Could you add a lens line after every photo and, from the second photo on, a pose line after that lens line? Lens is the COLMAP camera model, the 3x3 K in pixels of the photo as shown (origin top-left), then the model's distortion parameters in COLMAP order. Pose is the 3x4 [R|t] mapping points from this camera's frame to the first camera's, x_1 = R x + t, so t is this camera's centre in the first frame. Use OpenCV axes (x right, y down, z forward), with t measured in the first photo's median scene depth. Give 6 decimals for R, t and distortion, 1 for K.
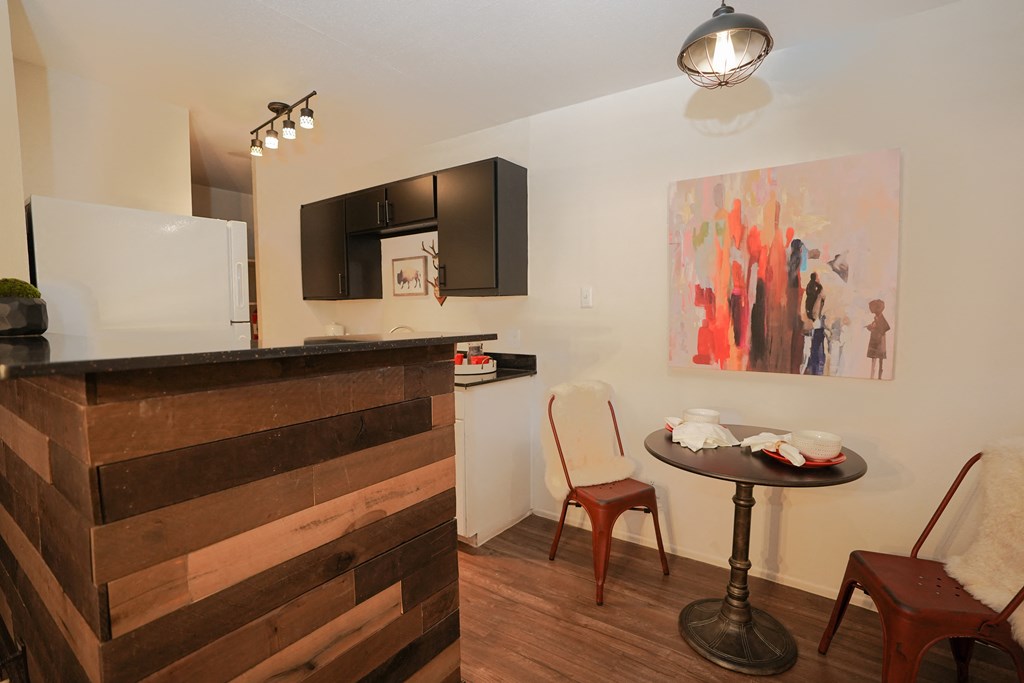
lens RADIAL K [[476.1, 0, 518.0], [0, 476.1, 344.2], [0, 0, 1]] dist [-0.019723, 0.003592]
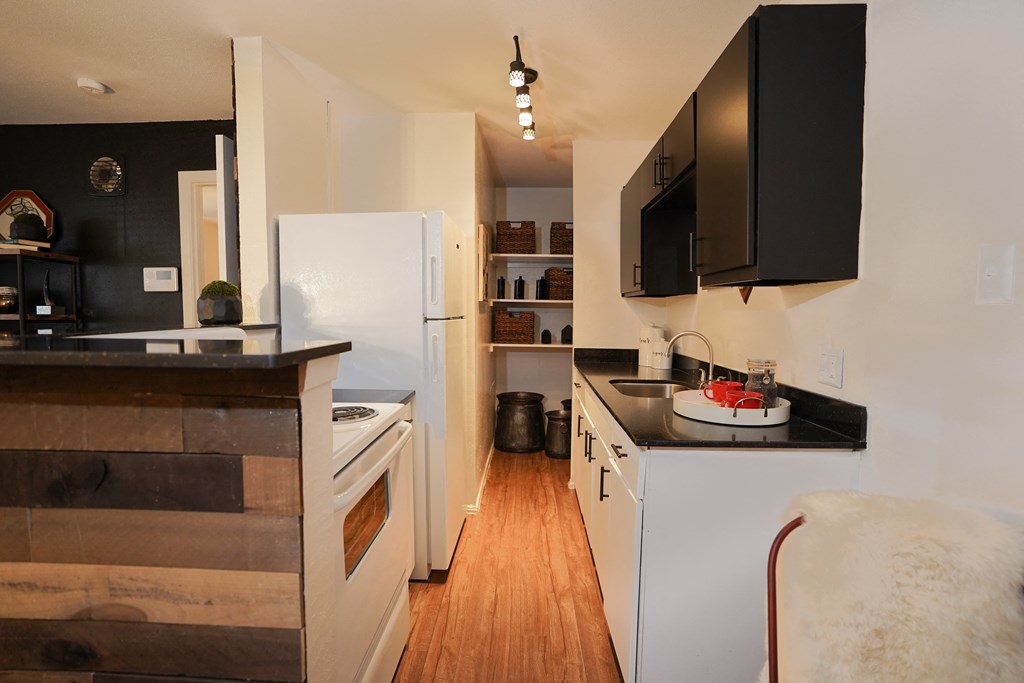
lens RADIAL K [[476.1, 0, 511.1], [0, 476.1, 332.3], [0, 0, 1]] dist [-0.019723, 0.003592]
pose [[0.548640, 0.046699, -0.834753, 0.486493], [-0.067270, 0.997667, 0.011600, -0.069764], [0.833348, 0.049789, 0.550502, 0.988543]]
